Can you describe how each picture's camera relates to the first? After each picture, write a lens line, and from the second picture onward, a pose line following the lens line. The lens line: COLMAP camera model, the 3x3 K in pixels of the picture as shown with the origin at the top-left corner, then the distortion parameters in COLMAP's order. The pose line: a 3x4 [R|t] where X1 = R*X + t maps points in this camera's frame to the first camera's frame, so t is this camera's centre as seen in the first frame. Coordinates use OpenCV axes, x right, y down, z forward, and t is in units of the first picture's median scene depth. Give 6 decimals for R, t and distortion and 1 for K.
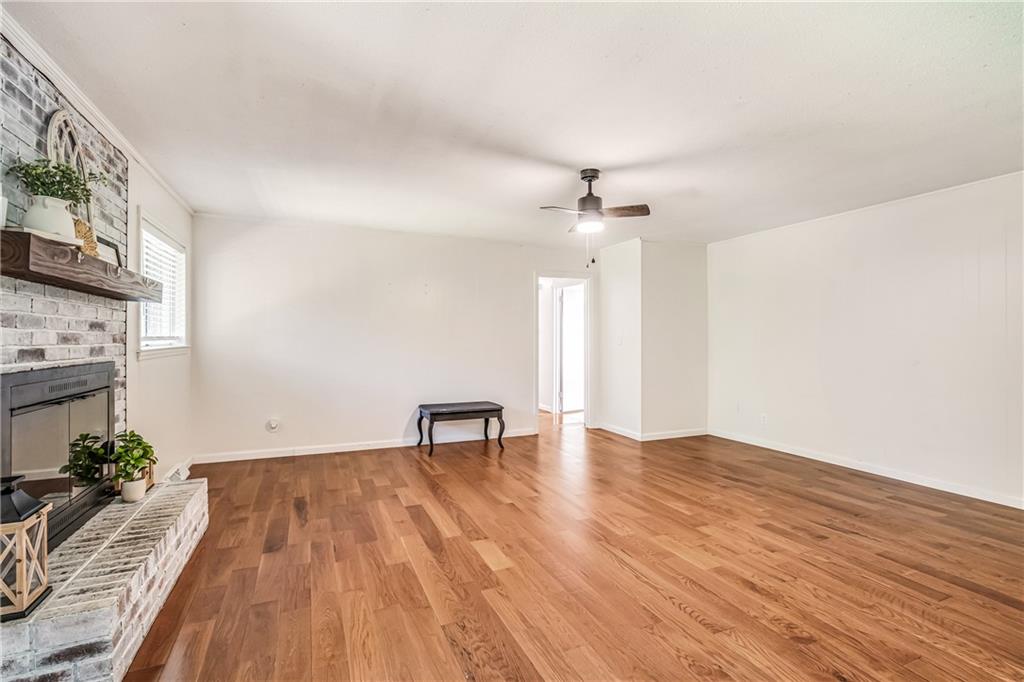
lens RADIAL K [[468.4, 0, 508.0], [0, 468.4, 337.6], [0, 0, 1]] dist [0.000879, 0.000282]
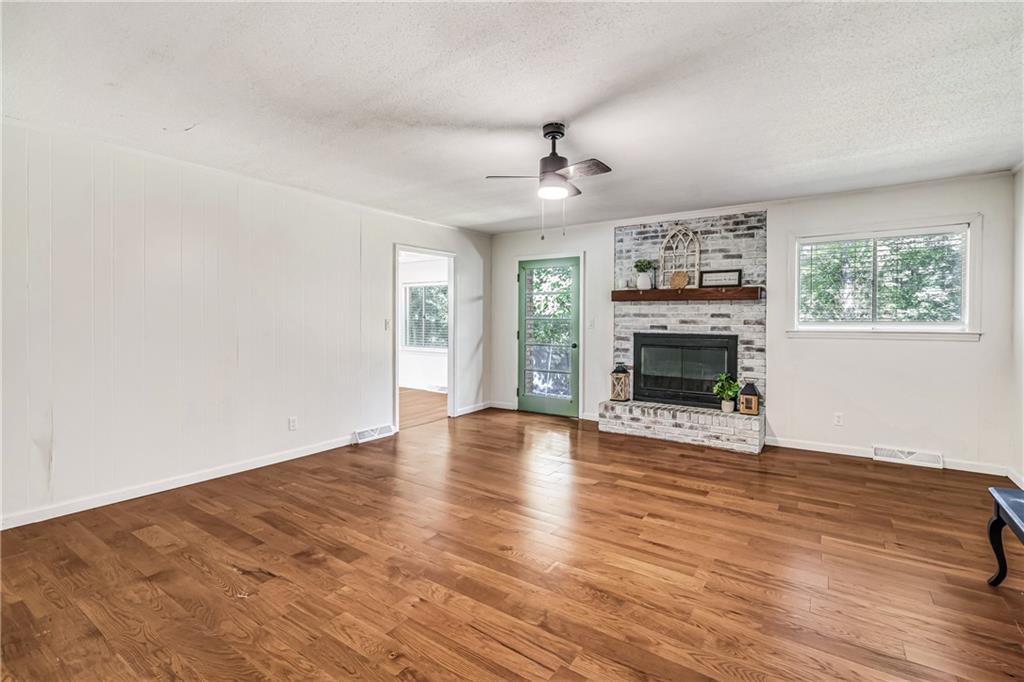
lens RADIAL K [[478.1, 0, 508.8], [0, 478.1, 326.1], [0, 0, 1]] dist [-0.001142, 0.000008]
pose [[-0.847961, 0.004415, -0.530041, 0.963904], [-0.003470, 0.999898, 0.013880, -0.006098], [0.530048, 0.013609, -0.847859, 2.316525]]
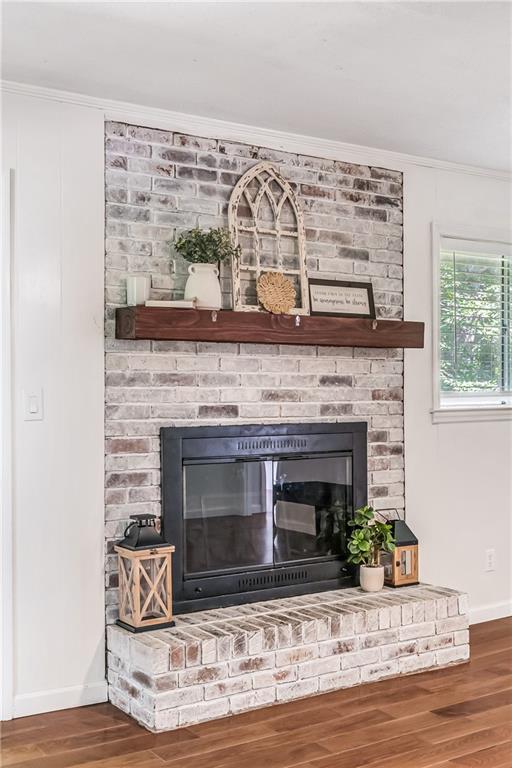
lens RADIAL K [[893.5, 0, 257.0], [0, 893.5, 394.9], [0, 0, 1]] dist [0.009782, 0.007946]
pose [[0.170221, 0.002035, -0.985404, 0.790328], [0.006565, 0.999973, 0.003199, -0.004814], [0.985384, -0.007014, 0.170203, 0.590851]]
